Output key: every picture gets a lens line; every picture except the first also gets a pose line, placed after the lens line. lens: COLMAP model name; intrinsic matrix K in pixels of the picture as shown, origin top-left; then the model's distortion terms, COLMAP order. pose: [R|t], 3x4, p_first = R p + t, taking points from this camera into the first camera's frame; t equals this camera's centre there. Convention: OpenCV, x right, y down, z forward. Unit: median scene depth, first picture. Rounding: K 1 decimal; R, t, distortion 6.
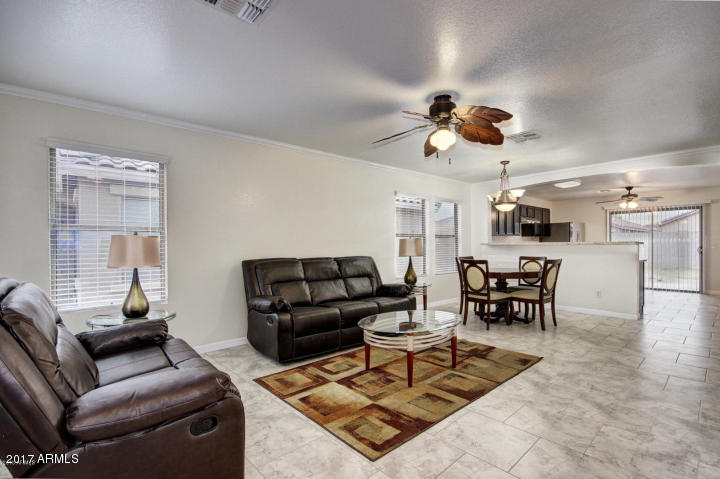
lens RADIAL K [[334.3, 0, 360.8], [0, 334.3, 241.9], [0, 0, 1]] dist [0.011579, -0.000040]
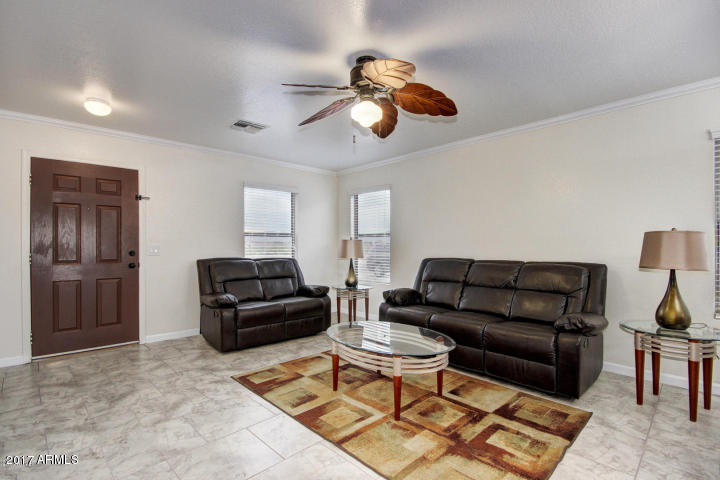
lens RADIAL K [[334.3, 0, 361.9], [0, 334.3, 240.8], [0, 0, 1]] dist [0.011579, -0.000040]
pose [[0.054667, -0.010318, -0.998451, 1.245532], [0.006652, 0.999928, -0.009969, 0.007497], [0.998482, -0.006097, 0.054732, 1.130636]]
